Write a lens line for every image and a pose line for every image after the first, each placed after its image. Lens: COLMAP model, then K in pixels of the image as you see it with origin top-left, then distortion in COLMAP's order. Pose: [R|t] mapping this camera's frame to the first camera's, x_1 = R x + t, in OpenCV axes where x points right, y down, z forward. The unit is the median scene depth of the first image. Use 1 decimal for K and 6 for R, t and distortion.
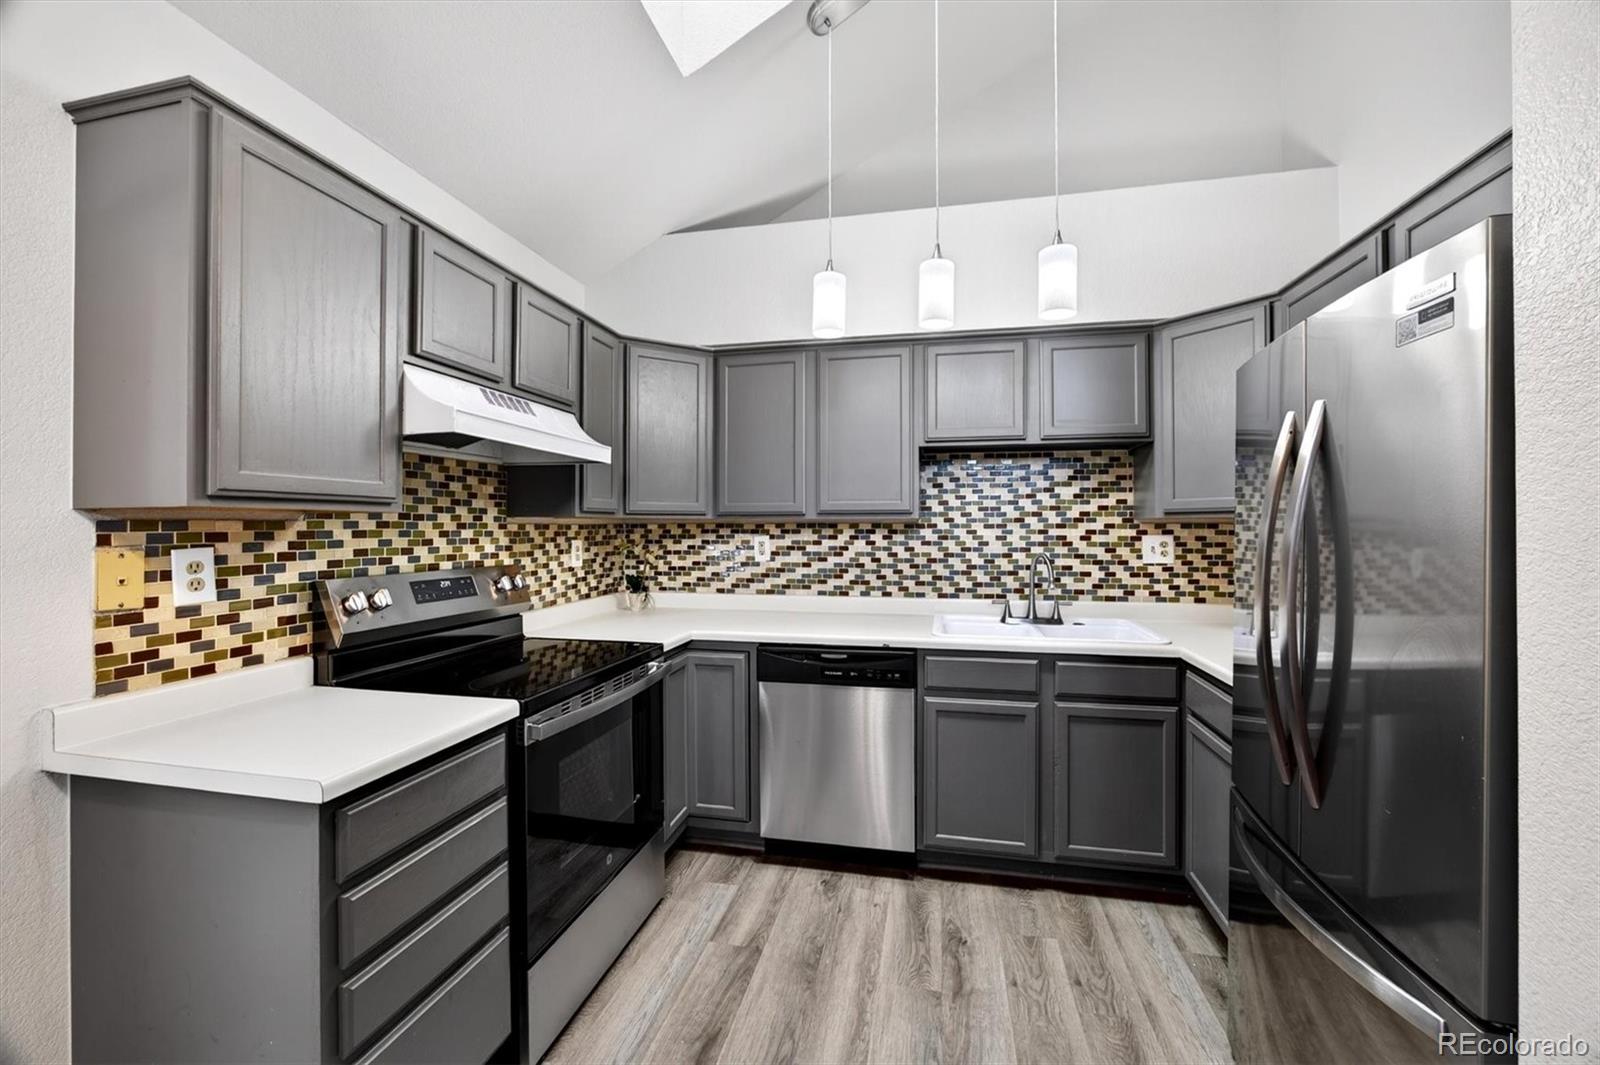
lens RADIAL K [[624.0, 0, 798.4], [0, 624.0, 528.3], [0, 0, 1]] dist [-0.022247, 0.006019]
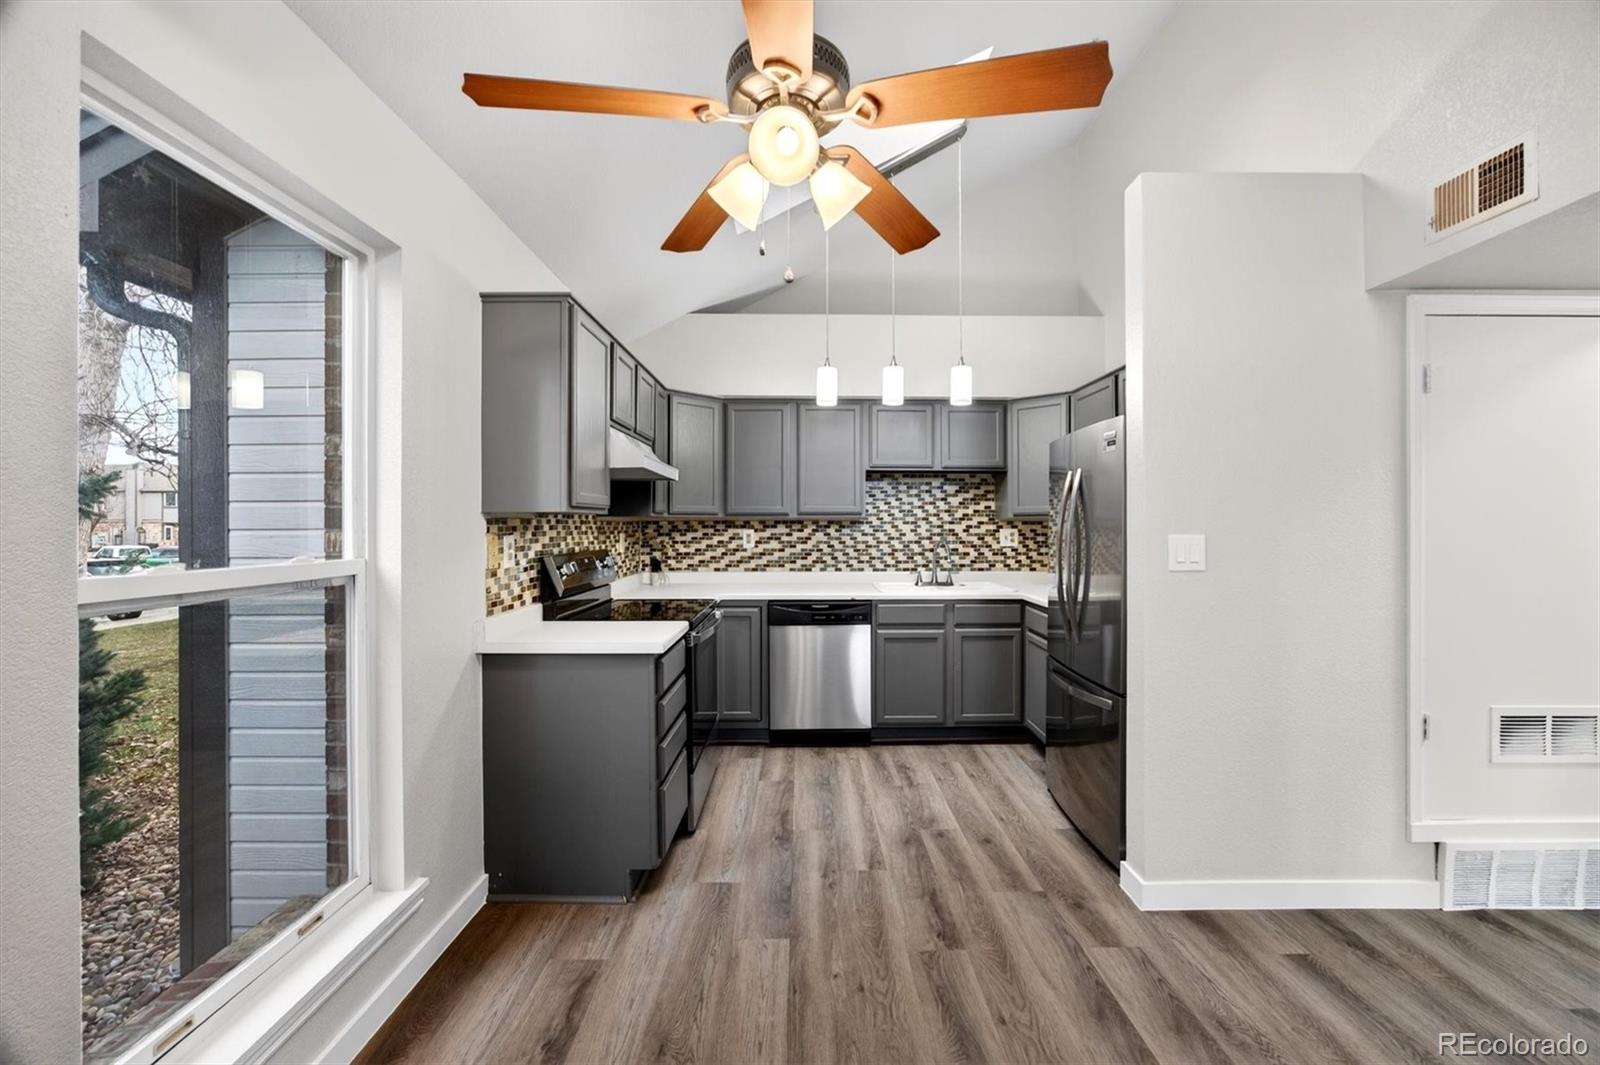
lens RADIAL K [[615.0, 0, 804.7], [0, 615.0, 523.1], [0, 0, 1]] dist [-0.026709, 0.000012]
pose [[0.976388, 0.000918, 0.216020, -0.259920], [-0.000464, 0.999998, -0.002152, 0.000477], [-0.216022, 0.002001, 0.976387, -0.404804]]
